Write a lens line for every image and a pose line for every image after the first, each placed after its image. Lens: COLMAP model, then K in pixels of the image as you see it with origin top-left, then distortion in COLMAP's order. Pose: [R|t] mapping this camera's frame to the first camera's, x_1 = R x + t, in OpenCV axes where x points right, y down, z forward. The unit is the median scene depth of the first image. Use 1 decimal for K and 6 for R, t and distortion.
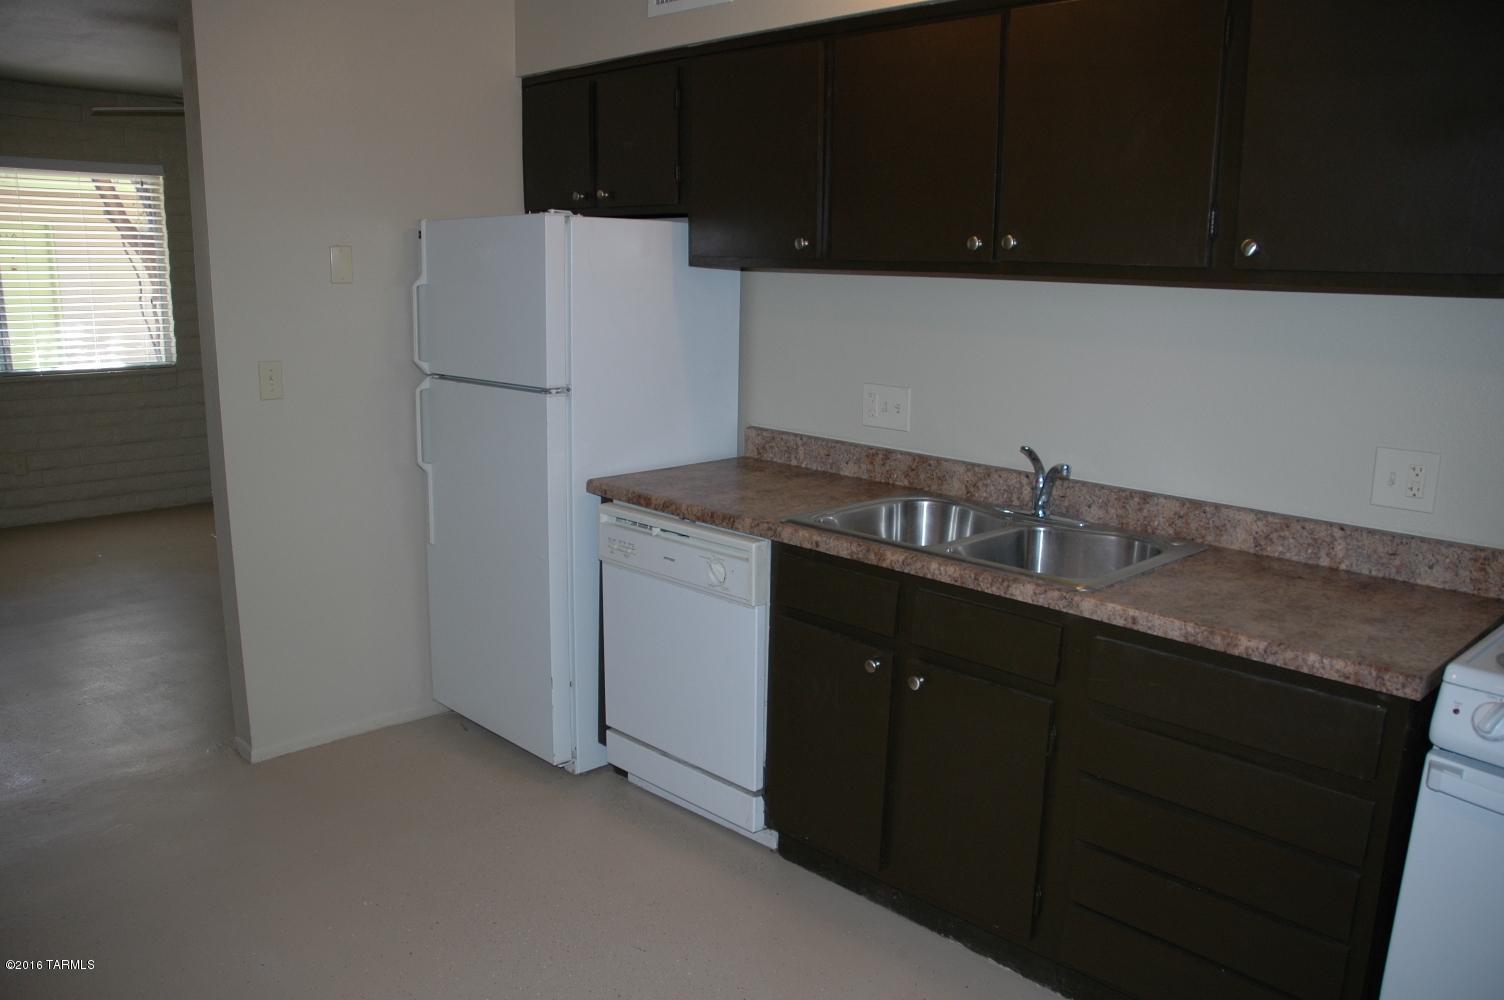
lens RADIAL K [[1194.3, 0, 752.0], [0, 1194.3, 500.0], [0, 0, 1]] dist [-0.128745, 0.013710]
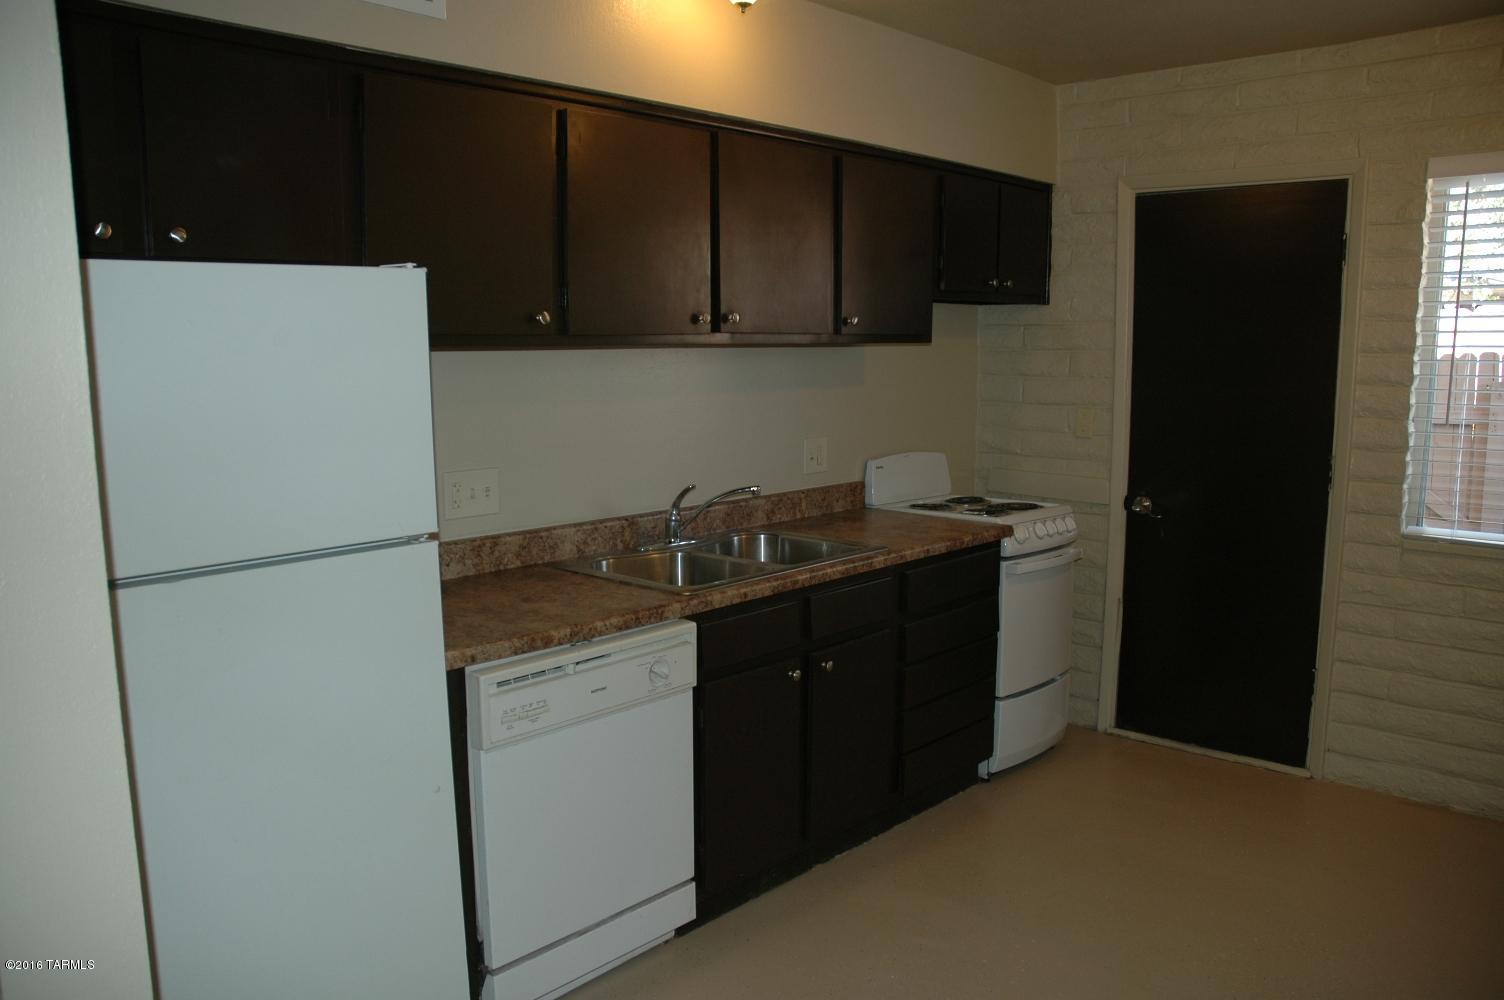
lens RADIAL K [[1187.9, 0, 752.8], [0, 1187.9, 528.0], [0, 0, 1]] dist [0.003541, 0.001916]
pose [[-0.052485, -0.178085, 0.982614, -0.864235], [0.199242, 0.962320, 0.185049, -0.191386], [-0.978544, 0.205490, -0.015025, 0.856961]]
